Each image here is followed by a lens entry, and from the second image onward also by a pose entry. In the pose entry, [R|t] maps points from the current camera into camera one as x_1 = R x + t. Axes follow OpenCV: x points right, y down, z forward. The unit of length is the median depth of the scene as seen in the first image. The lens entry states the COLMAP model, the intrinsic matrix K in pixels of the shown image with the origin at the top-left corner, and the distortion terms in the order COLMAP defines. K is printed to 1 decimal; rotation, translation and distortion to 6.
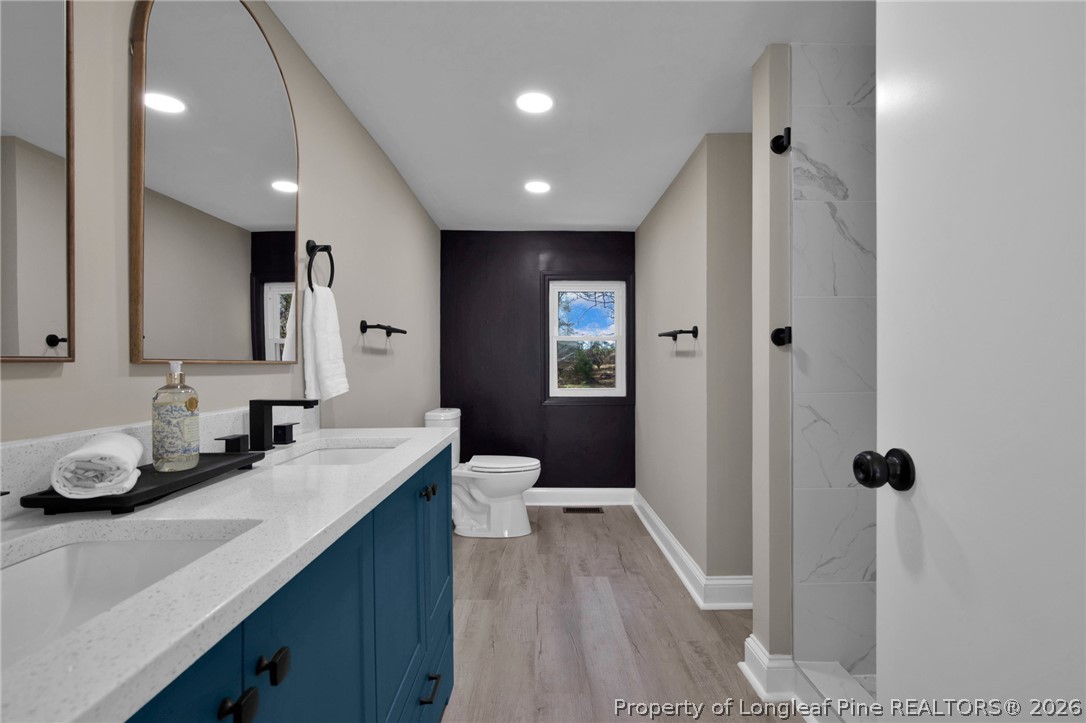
lens RADIAL K [[499.7, 0, 545.6], [0, 499.7, 366.3], [0, 0, 1]] dist [0.000421, 0.000257]
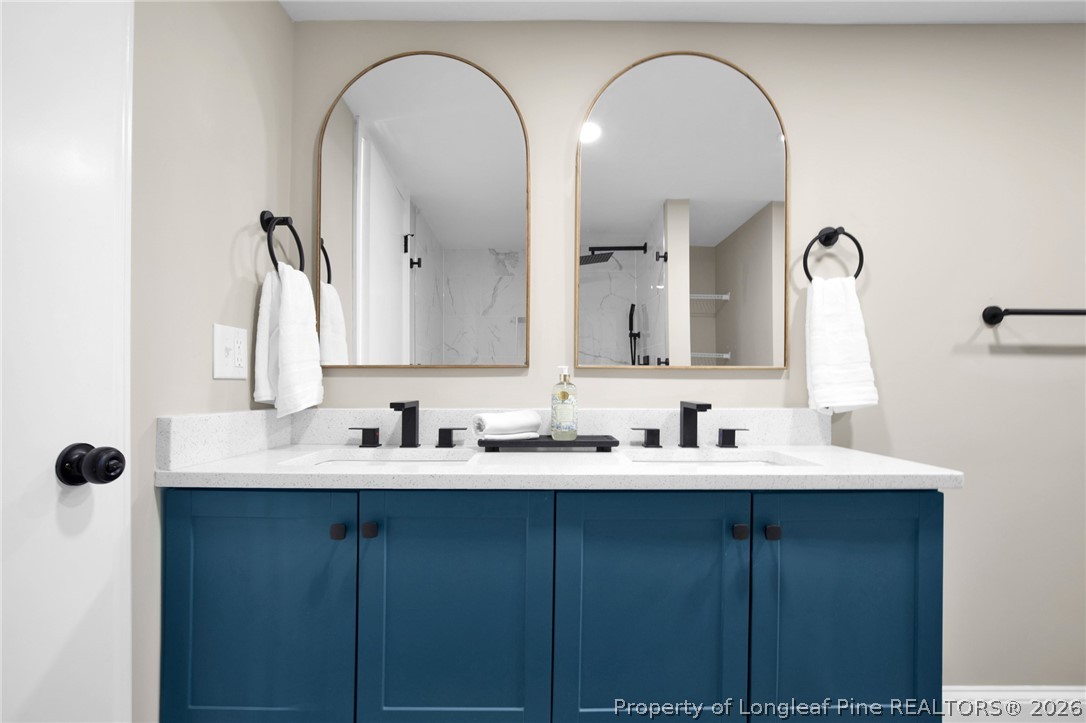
lens RADIAL K [[499.7, 0, 545.6], [0, 499.7, 366.3], [0, 0, 1]] dist [0.000421, 0.000257]
pose [[-0.006556, -0.009101, -0.999937, 0.610475], [-0.007540, 0.999931, -0.009051, 0.001341], [0.999950, 0.007480, -0.006624, 0.755988]]
